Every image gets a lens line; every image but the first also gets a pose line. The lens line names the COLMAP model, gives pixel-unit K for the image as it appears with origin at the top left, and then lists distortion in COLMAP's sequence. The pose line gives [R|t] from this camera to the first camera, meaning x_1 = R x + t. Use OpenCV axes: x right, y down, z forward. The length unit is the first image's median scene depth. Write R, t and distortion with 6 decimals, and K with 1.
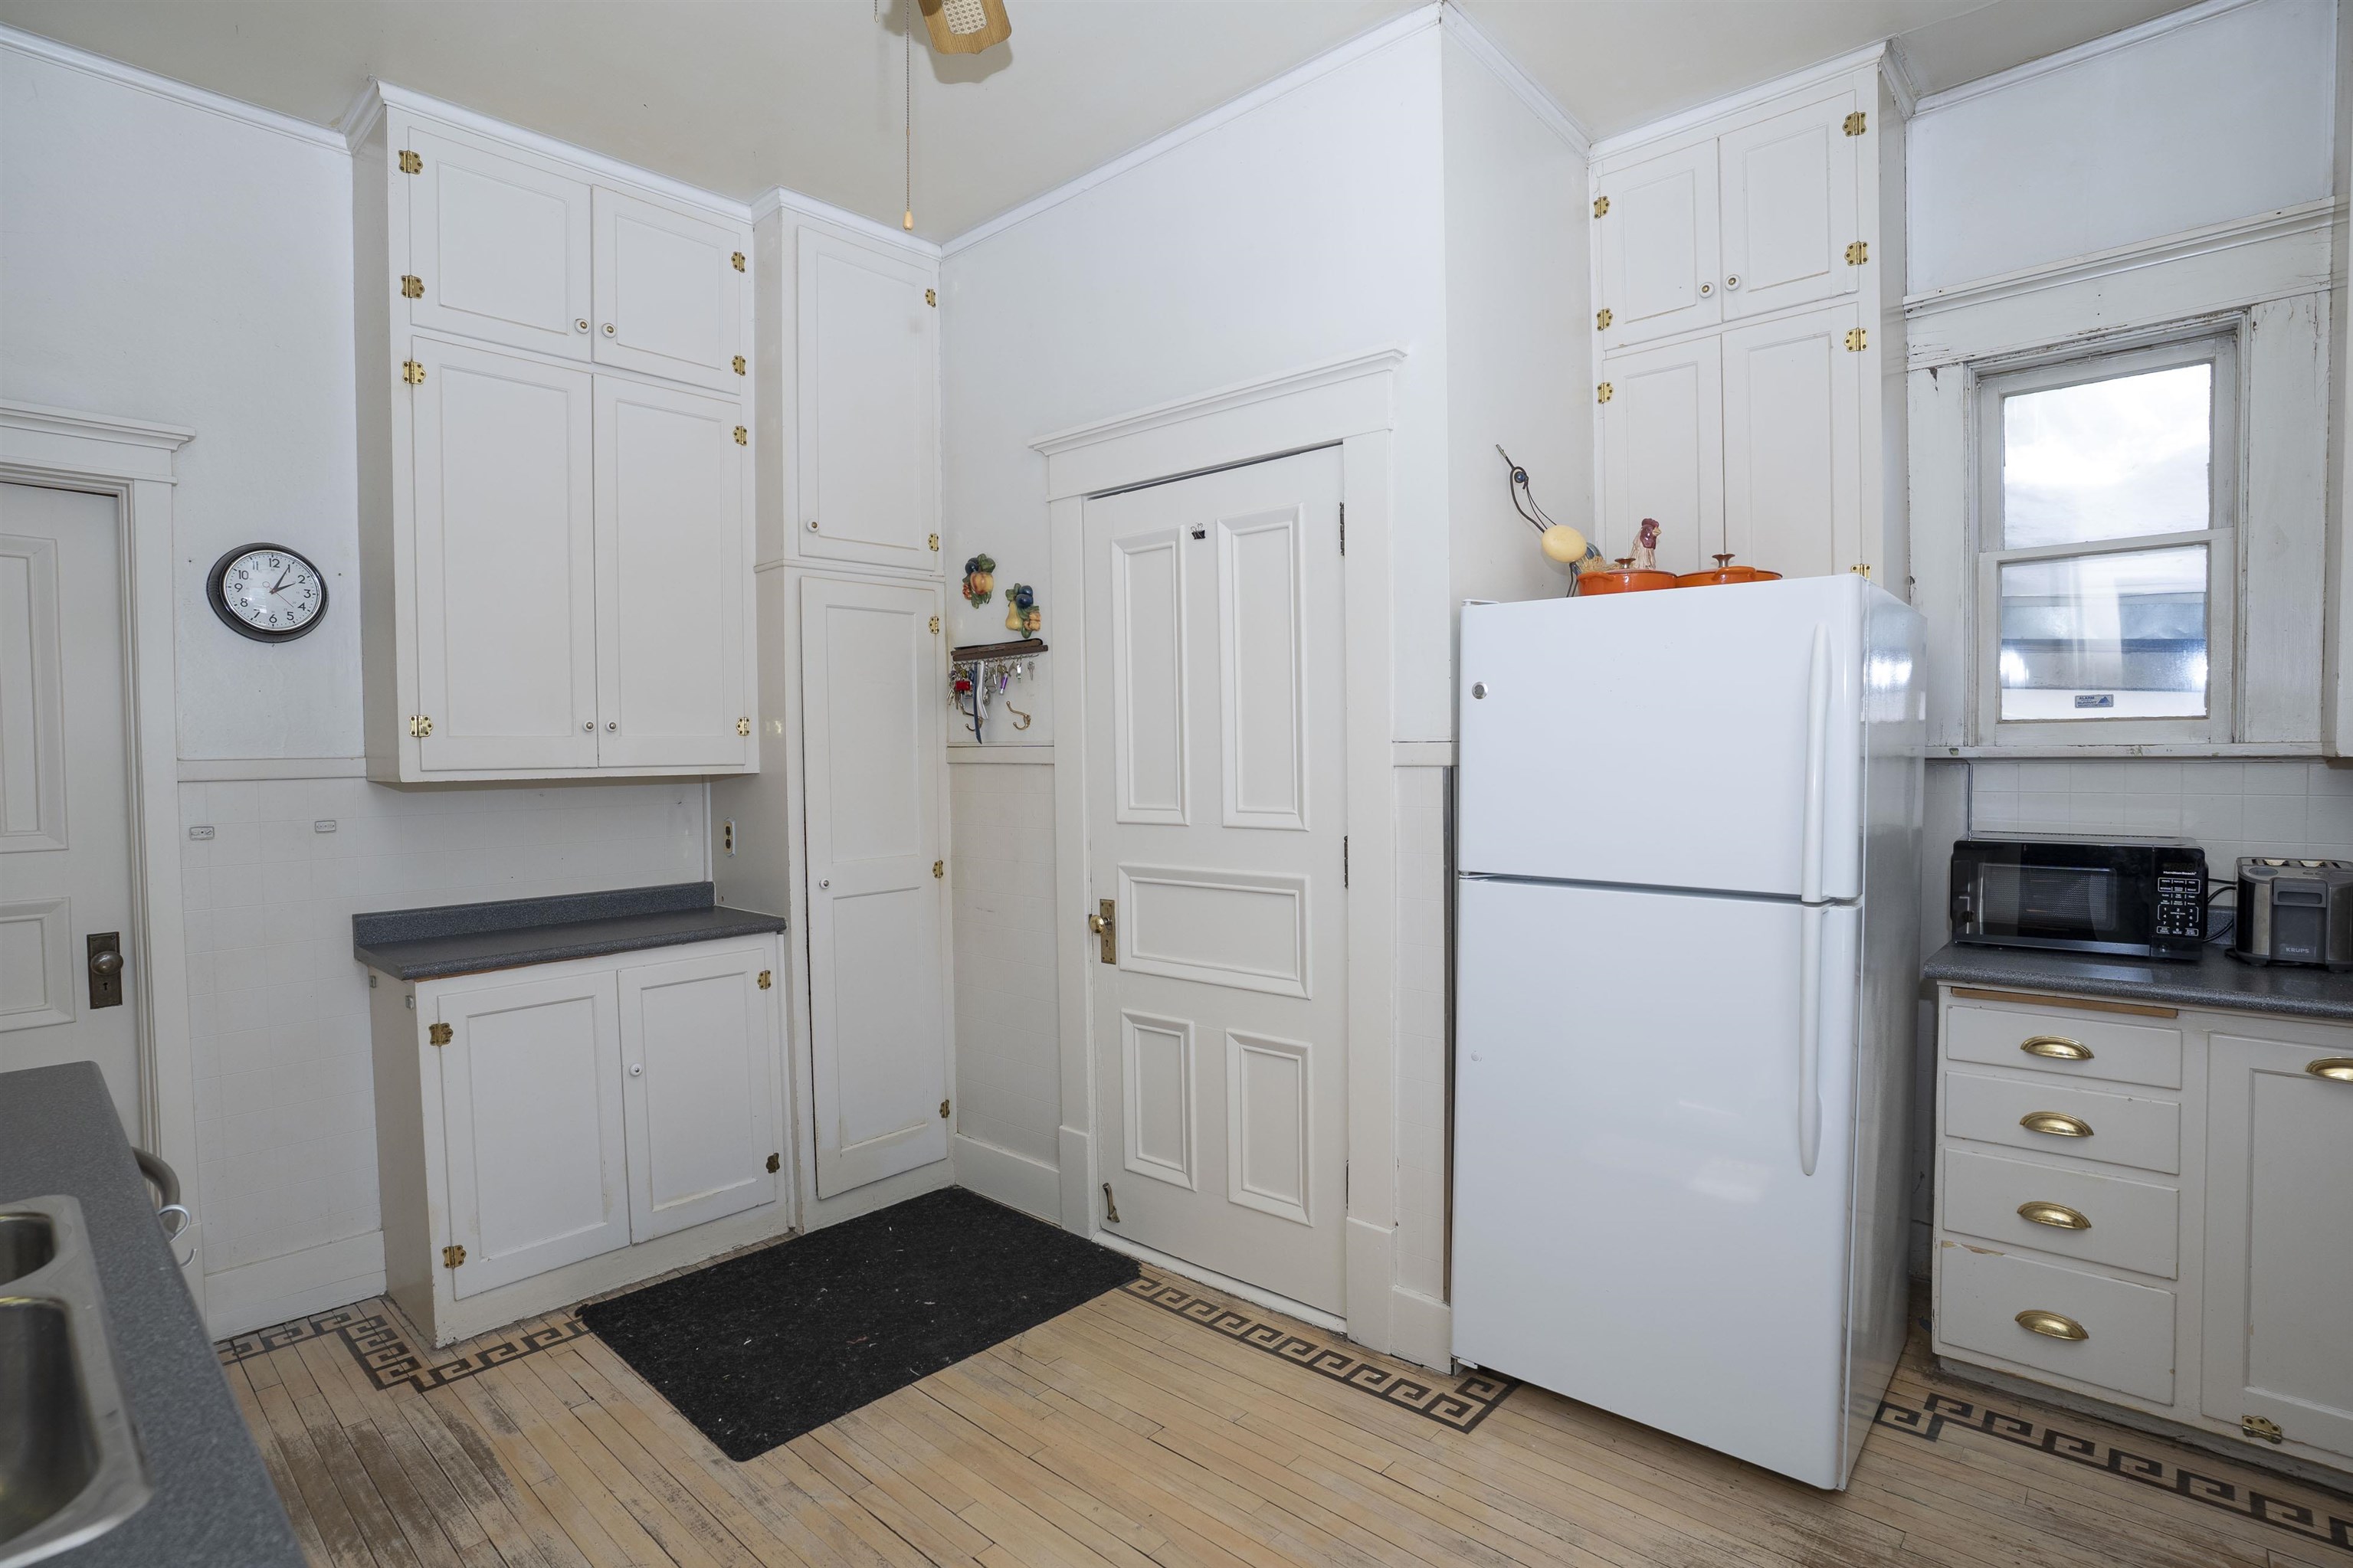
lens RADIAL K [[1157.7, 0, 1175.0], [0, 1157.7, 775.3], [0, 0, 1]] dist [-0.084808, 0.042289]
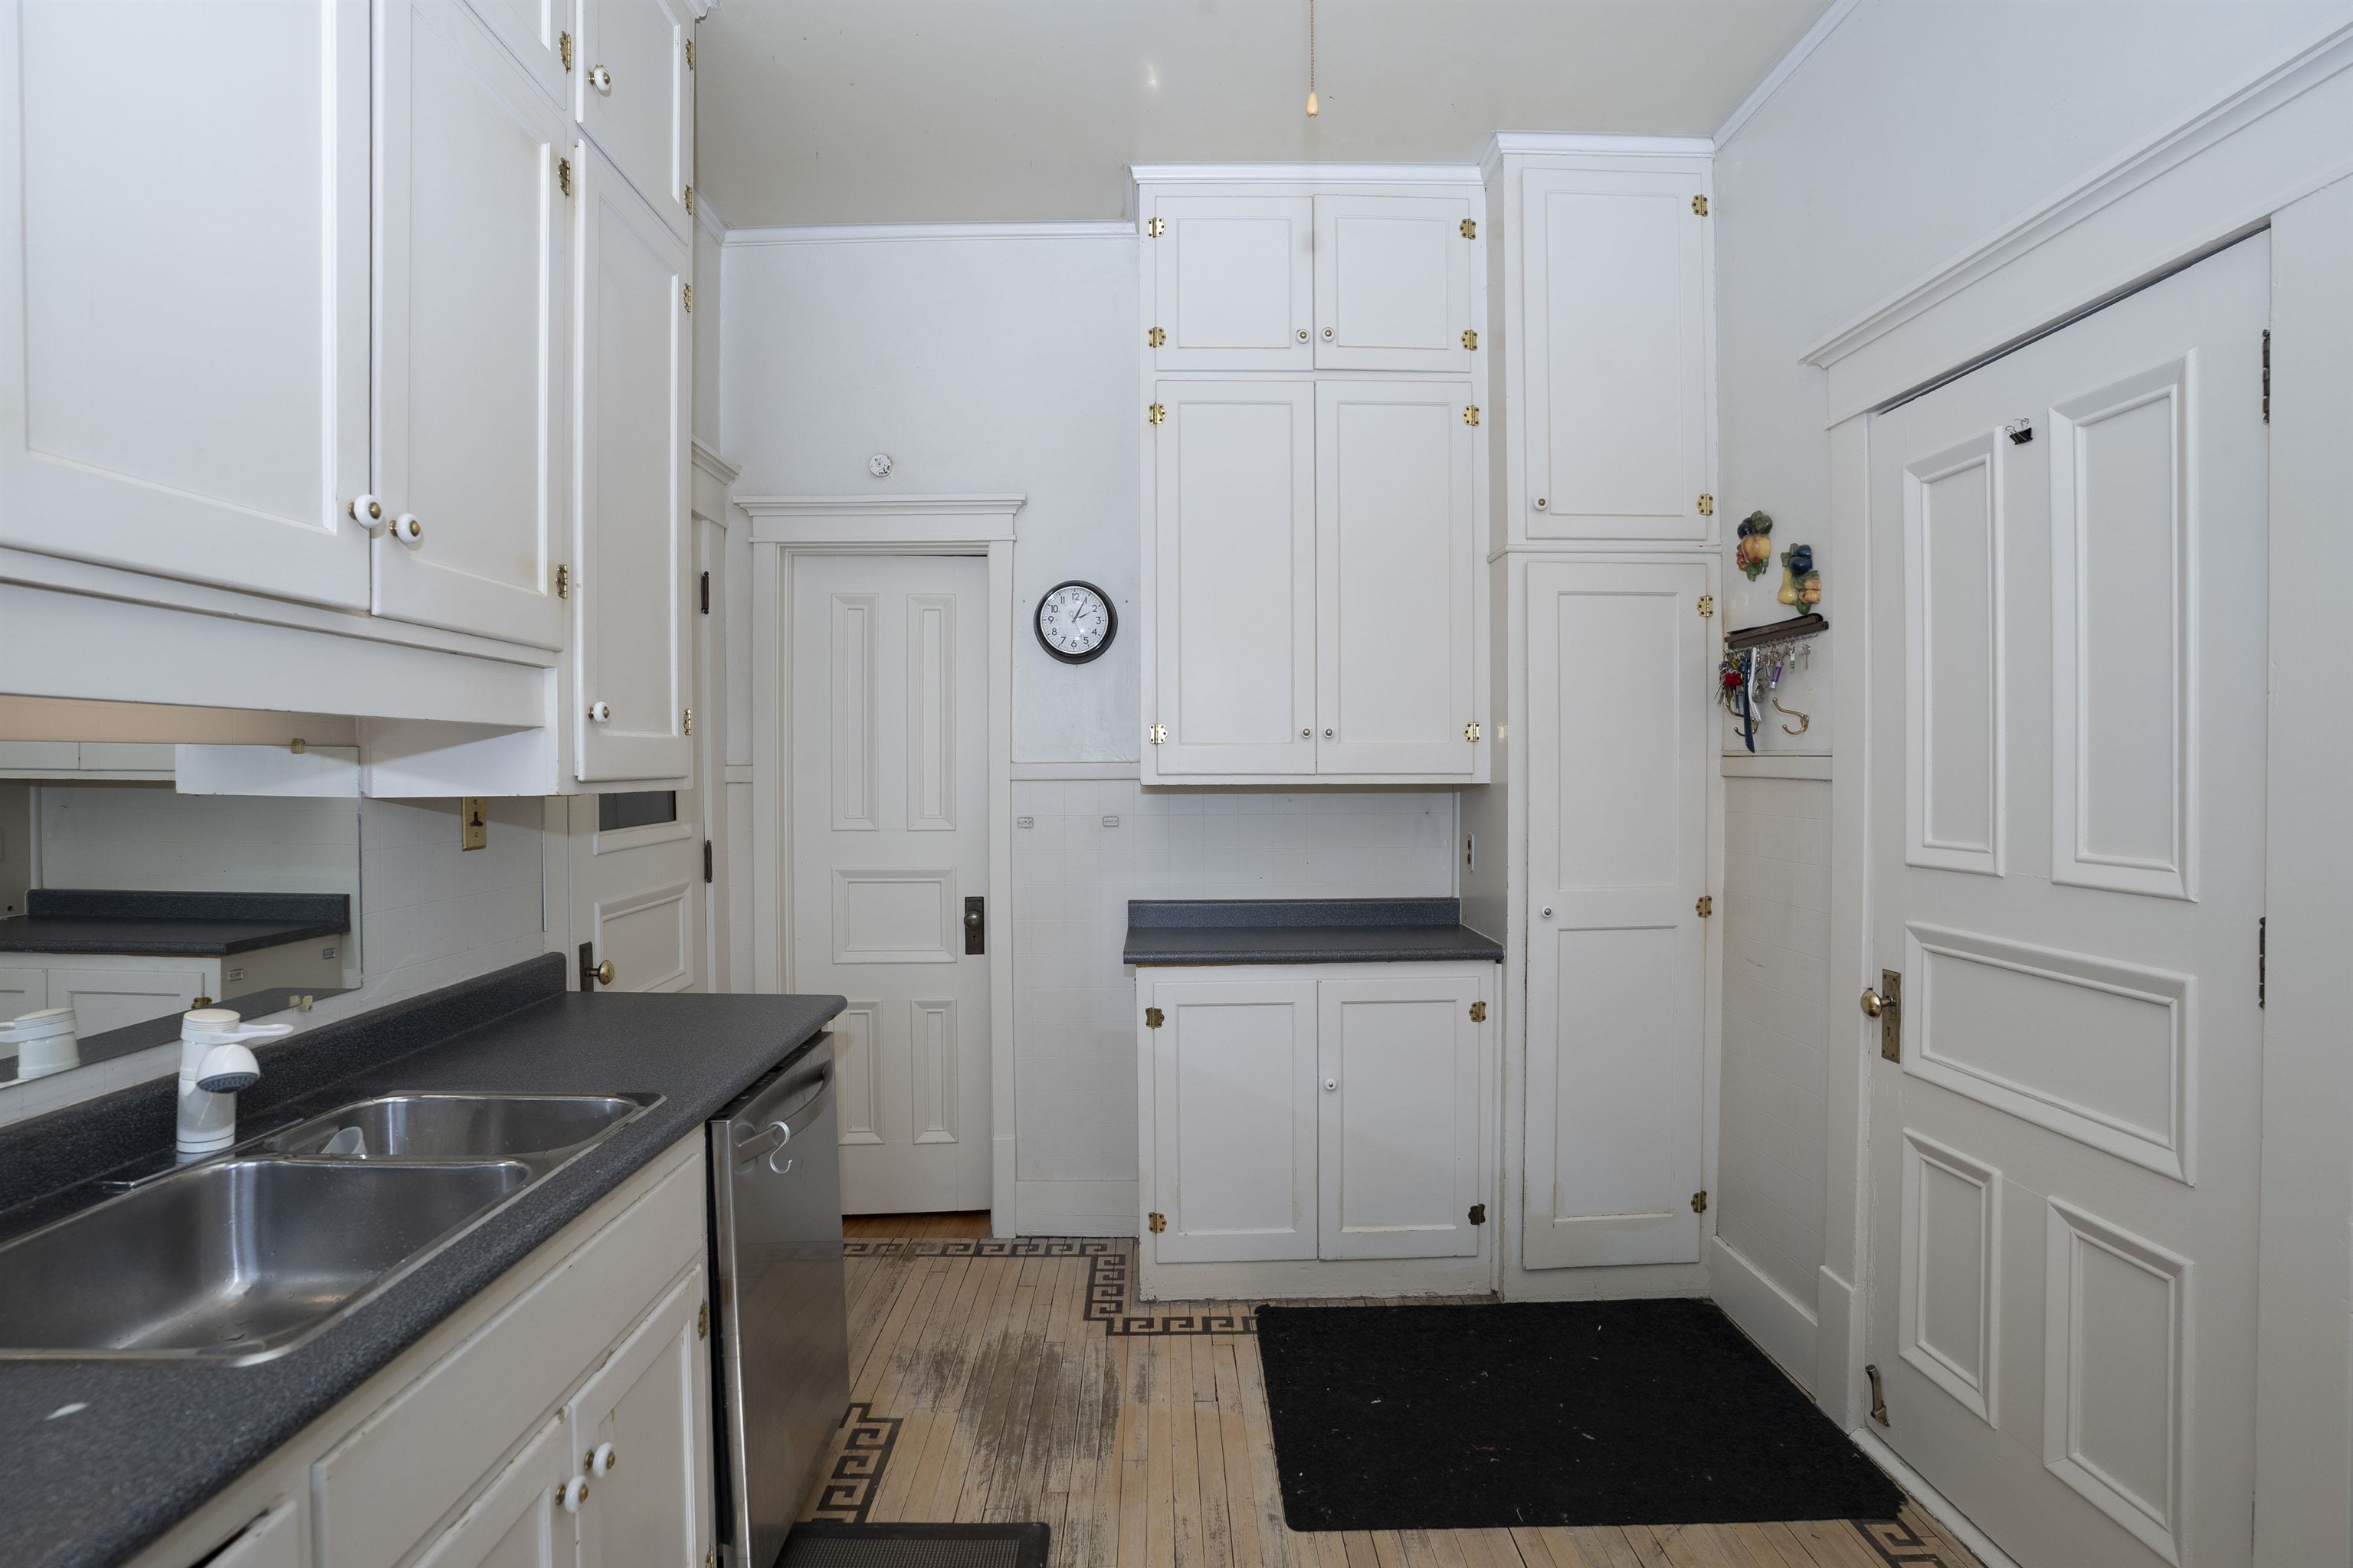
lens RADIAL K [[1185.1, 0, 1171.8], [0, 1185.1, 778.8], [0, 0, 1]] dist [-0.087579, 0.044734]
pose [[0.684317, 0.018910, -0.728940, 0.161754], [-0.021414, 0.999754, 0.005833, -0.006338], [0.728871, 0.011618, 0.684553, 0.196659]]
